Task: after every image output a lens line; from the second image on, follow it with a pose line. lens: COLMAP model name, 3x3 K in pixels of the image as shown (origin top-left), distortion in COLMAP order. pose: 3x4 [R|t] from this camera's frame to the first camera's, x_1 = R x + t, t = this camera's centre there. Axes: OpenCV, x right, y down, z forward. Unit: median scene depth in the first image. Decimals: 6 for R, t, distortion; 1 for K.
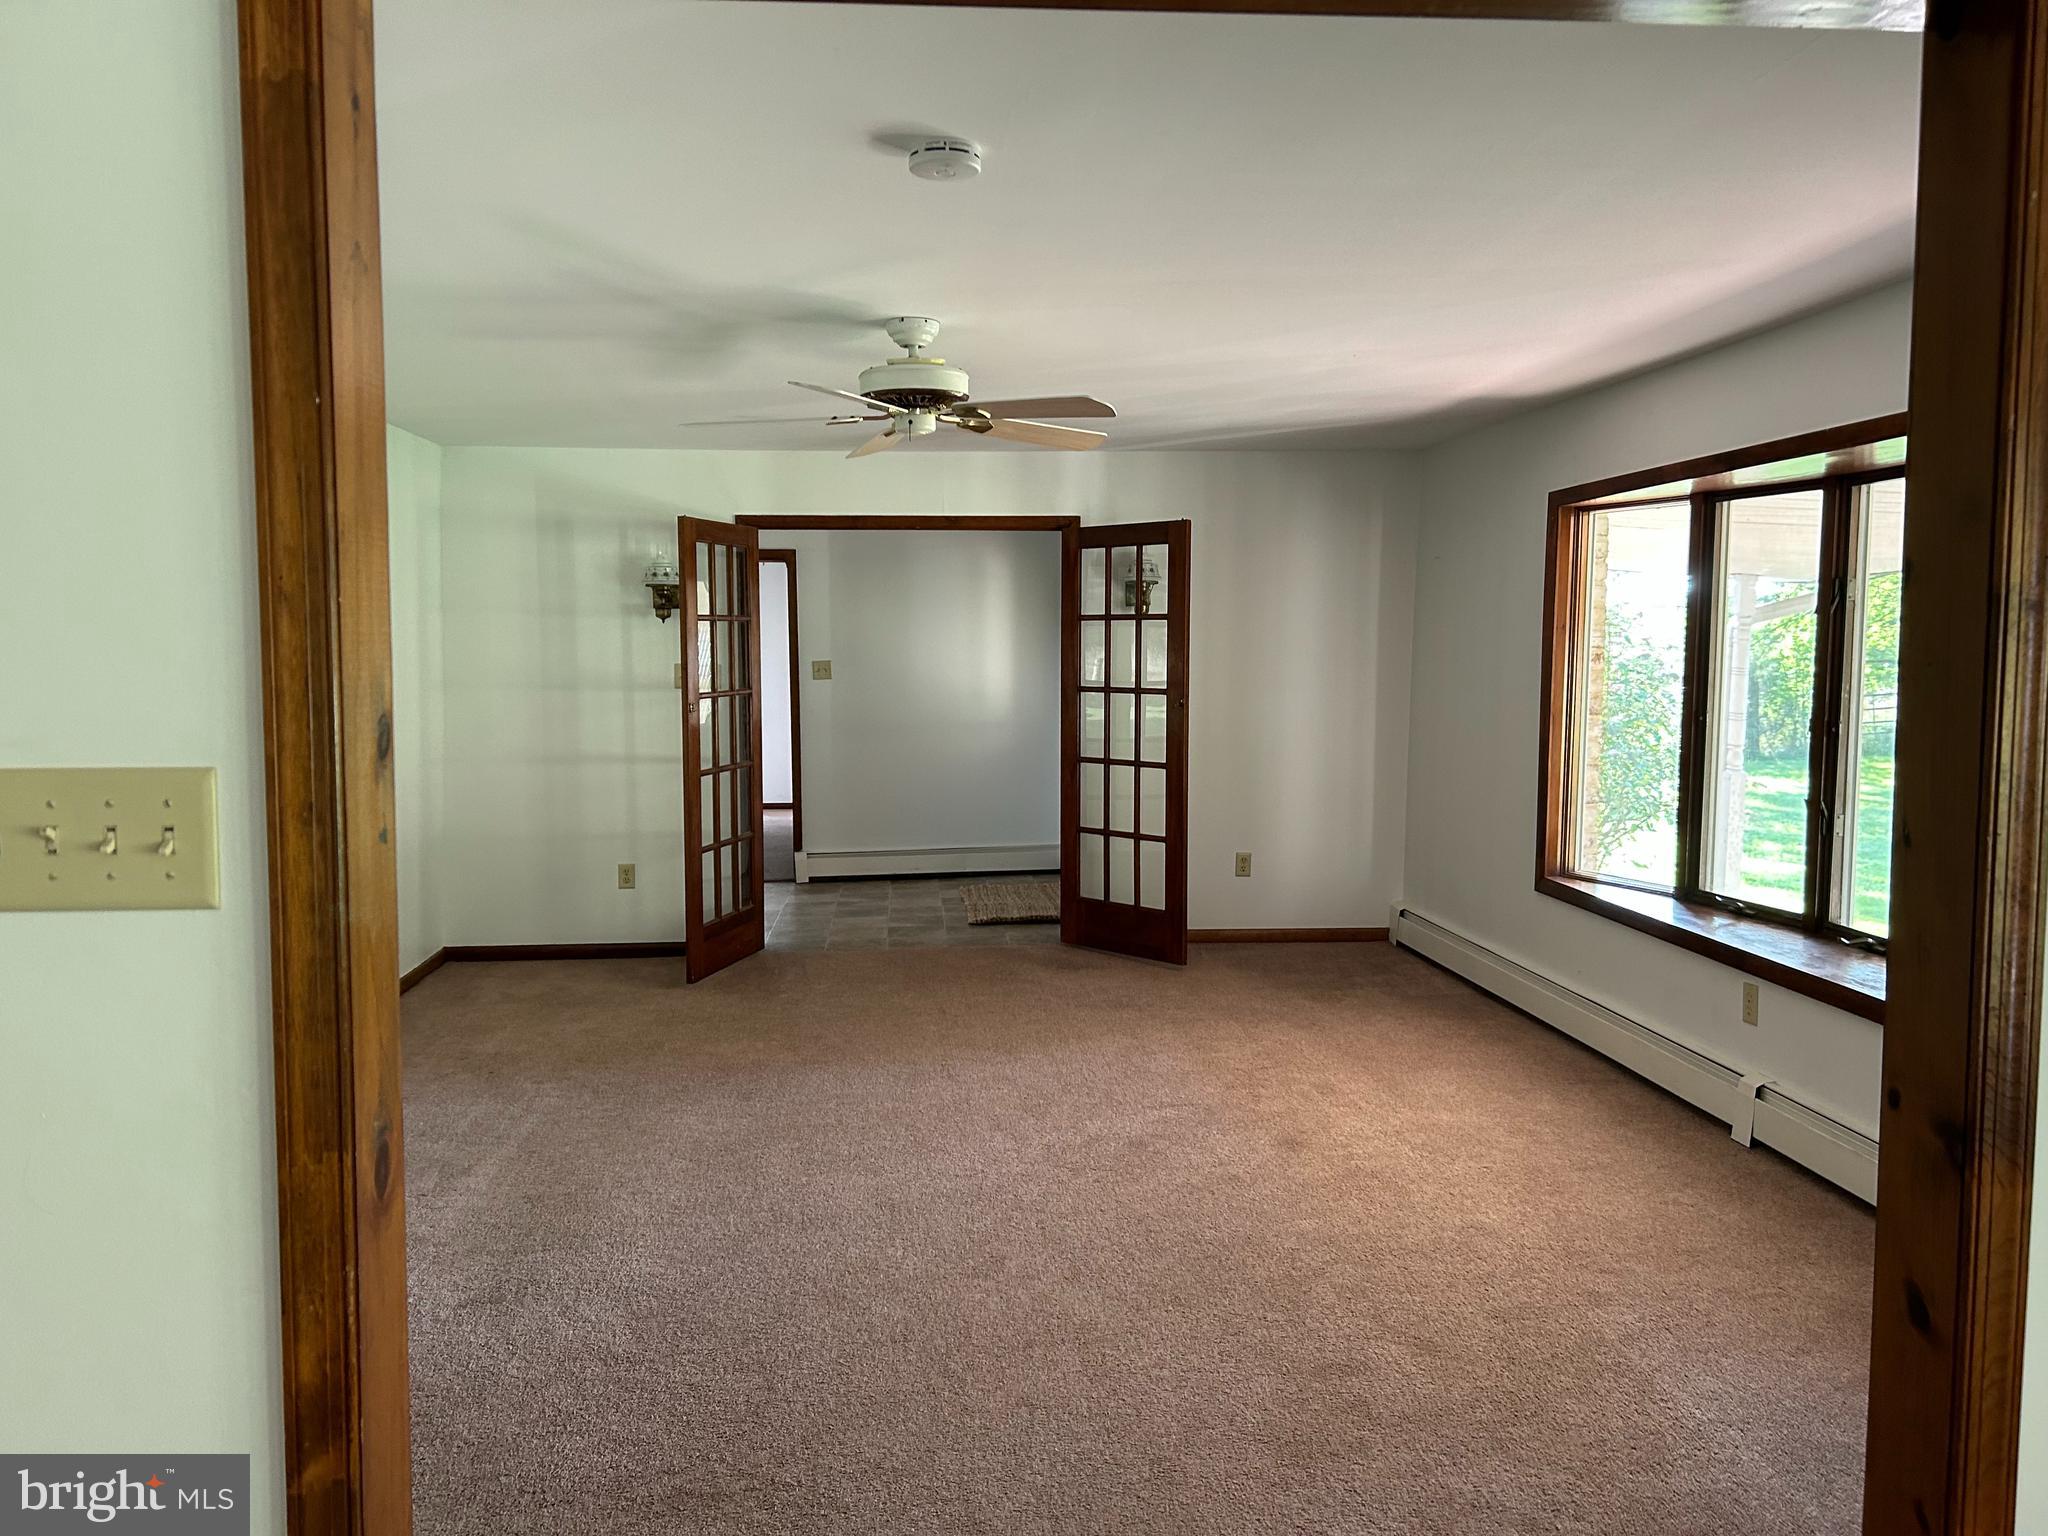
lens RADIAL K [[1543.8, 0, 1016.2], [0, 1543.8, 767.2], [0, 0, 1]] dist [0.065037, -0.071500]
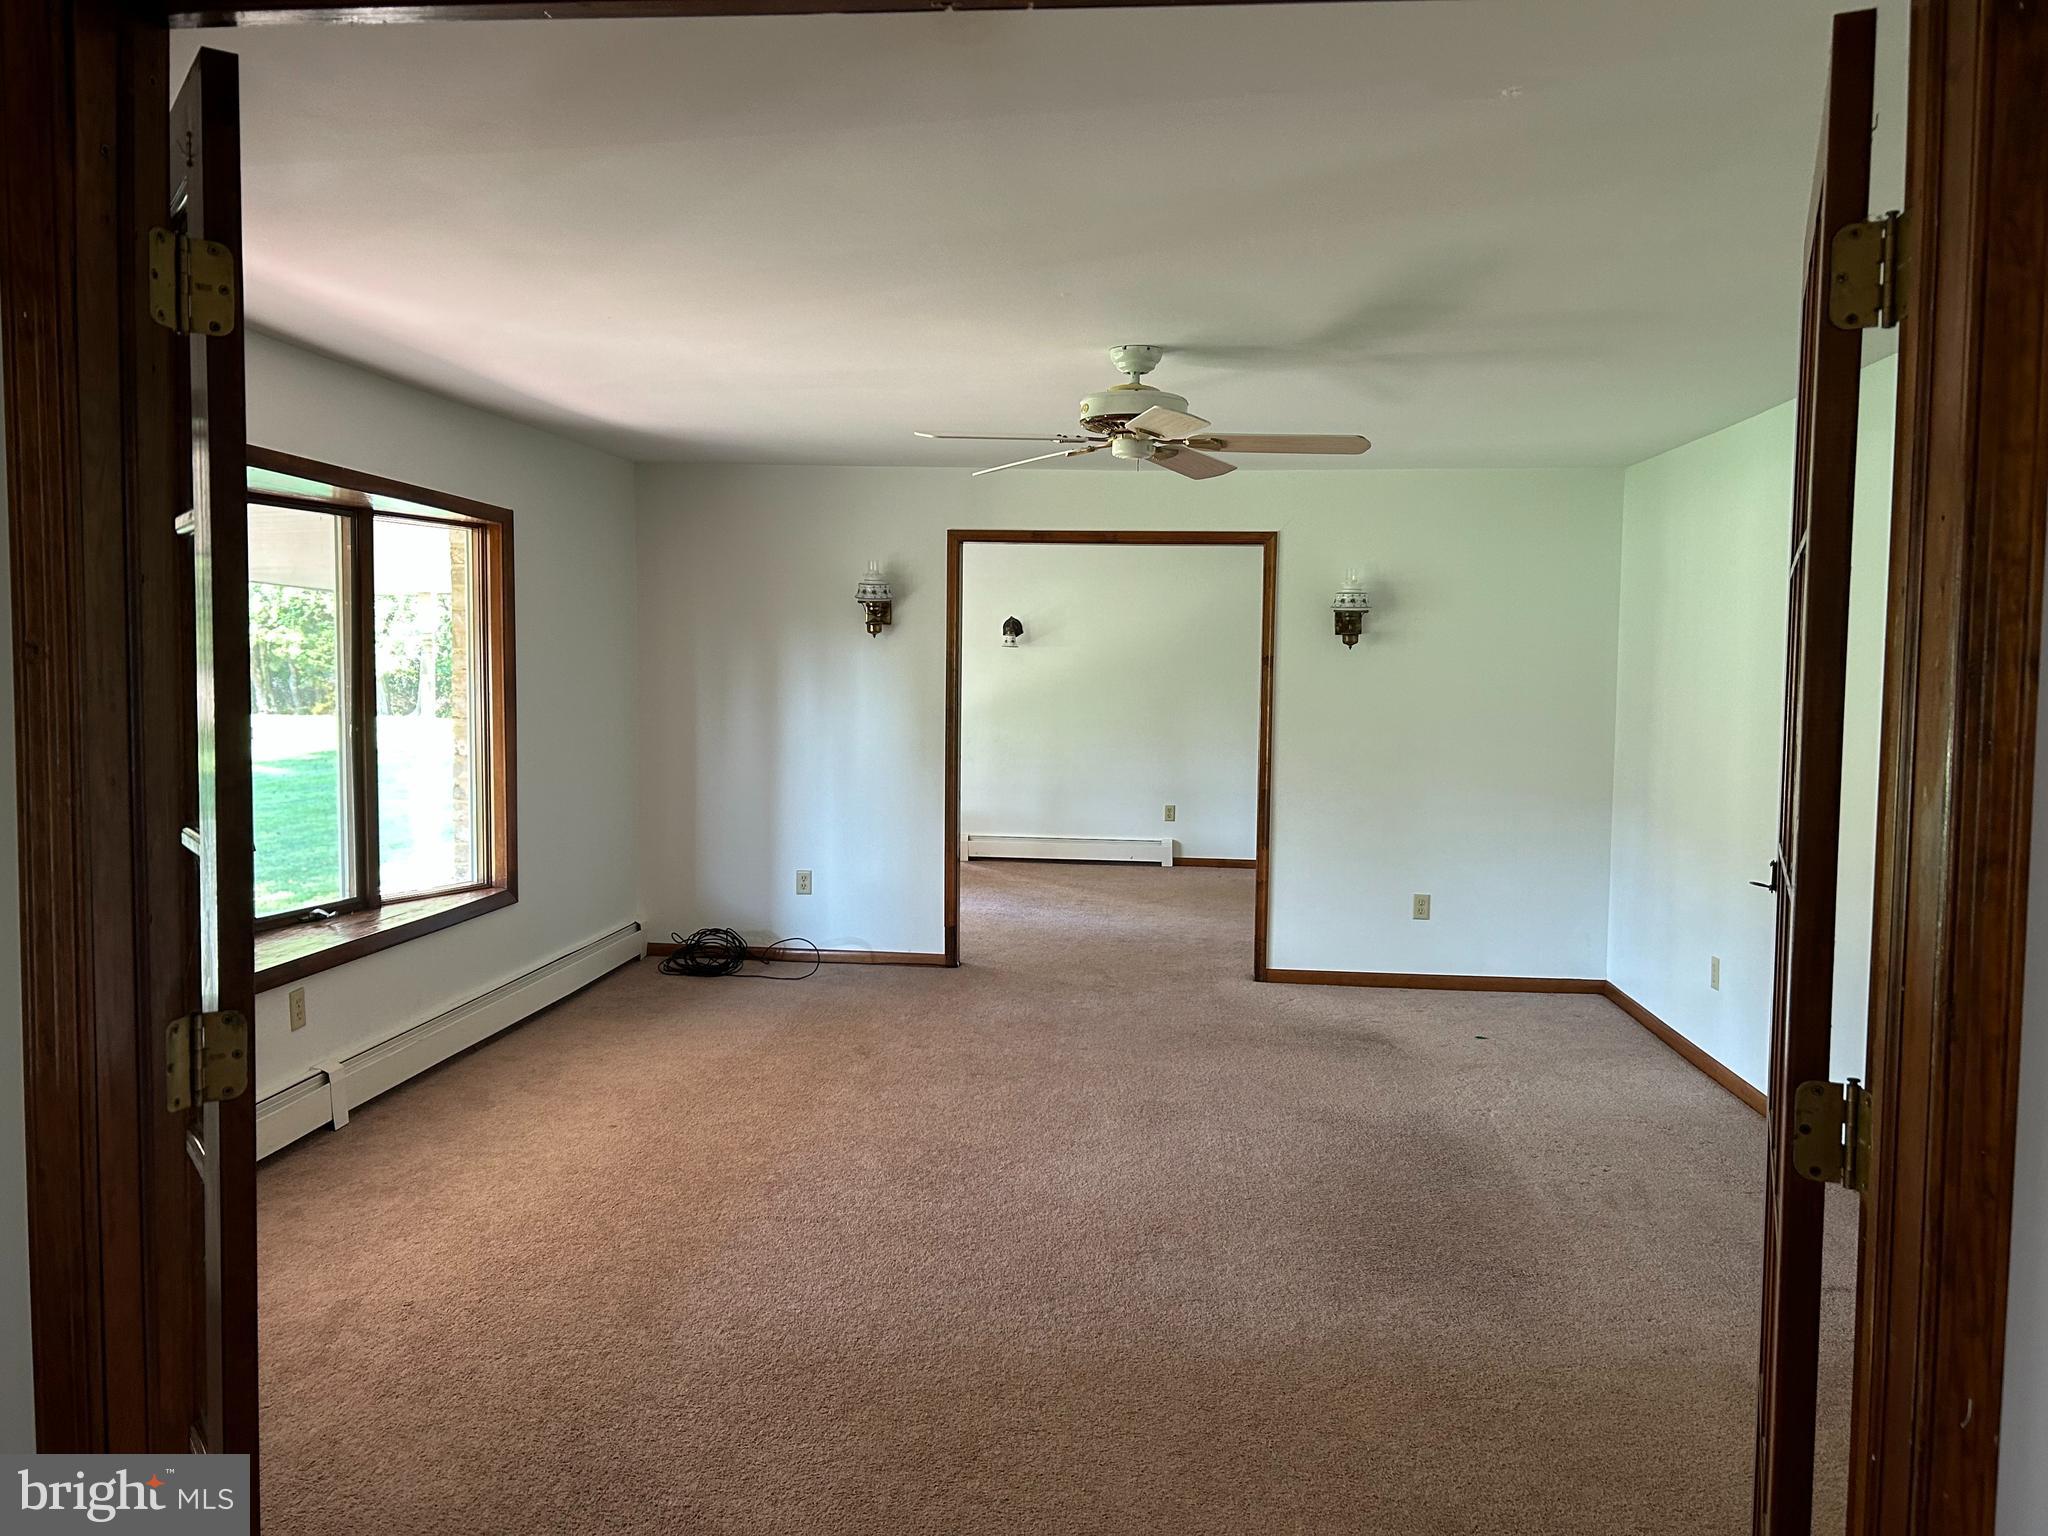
lens RADIAL K [[1543.8, 0, 1024.3], [0, 1543.8, 764.2], [0, 0, 1]] dist [0.065037, -0.071500]
pose [[-0.984008, -0.025898, 0.176233, -0.110660], [-0.001125, 0.990259, 0.139237, -0.099082], [-0.178122, 0.136812, -0.974451, 1.293138]]
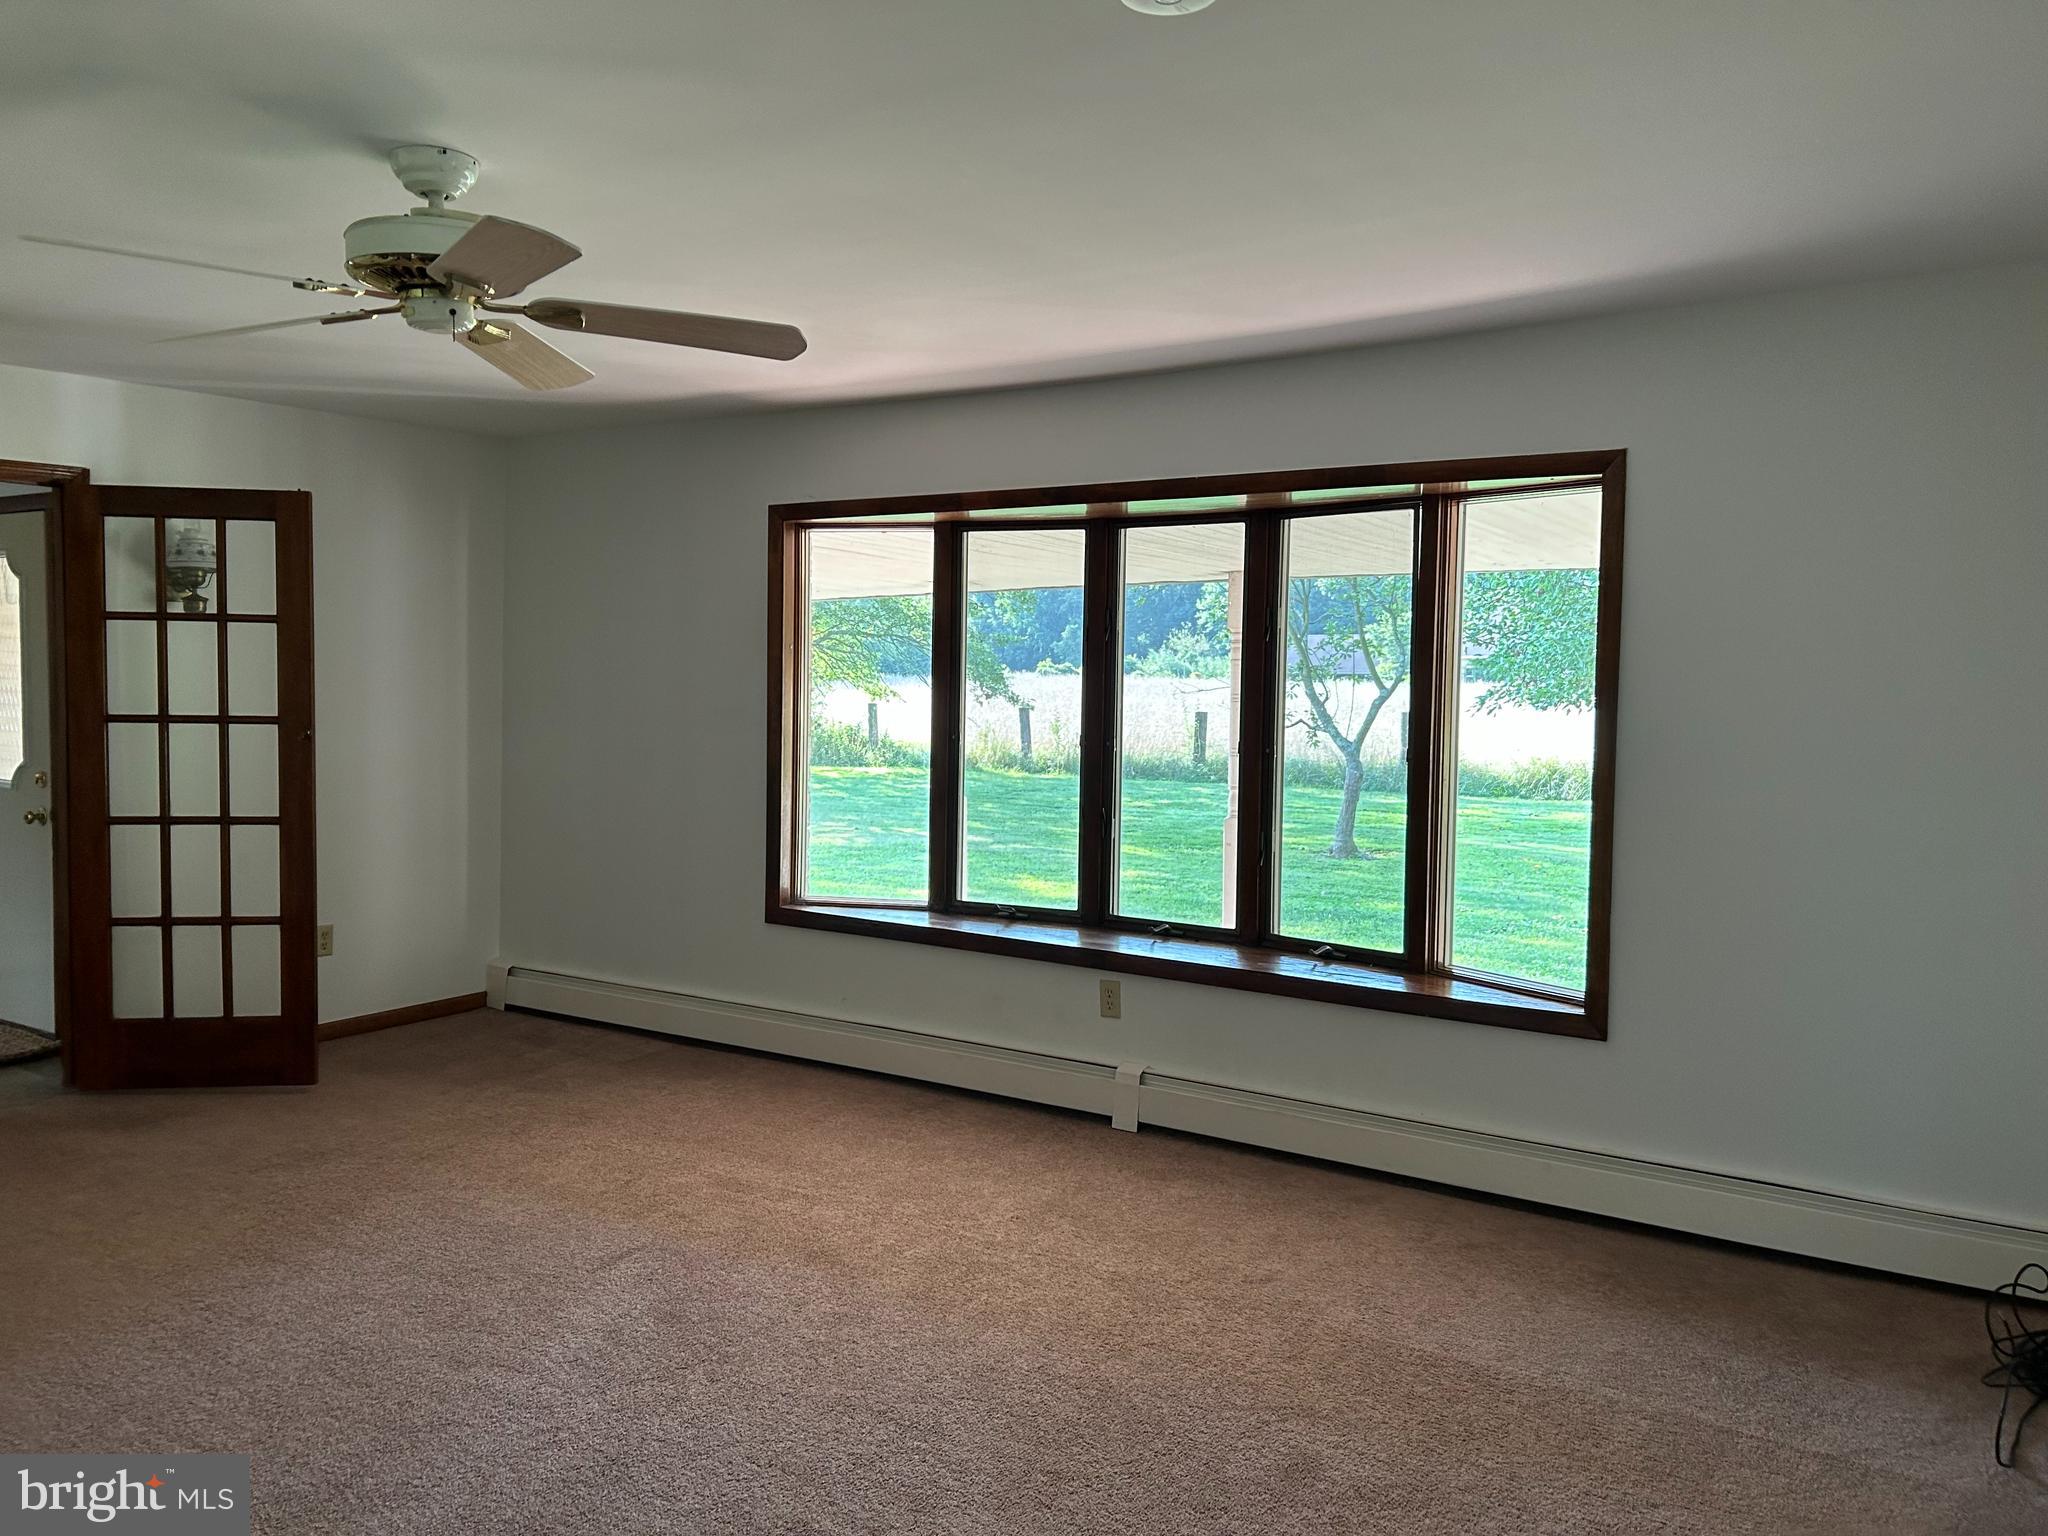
lens RADIAL K [[1543.8, 0, 1020.3], [0, 1543.8, 769.9], [0, 0, 1]] dist [0.065037, -0.071500]
pose [[0.617156, -0.045756, 0.785509, -0.277257], [0.052113, 0.998493, 0.017218, -0.020135], [-0.785113, 0.030309, 0.618610, 0.264173]]
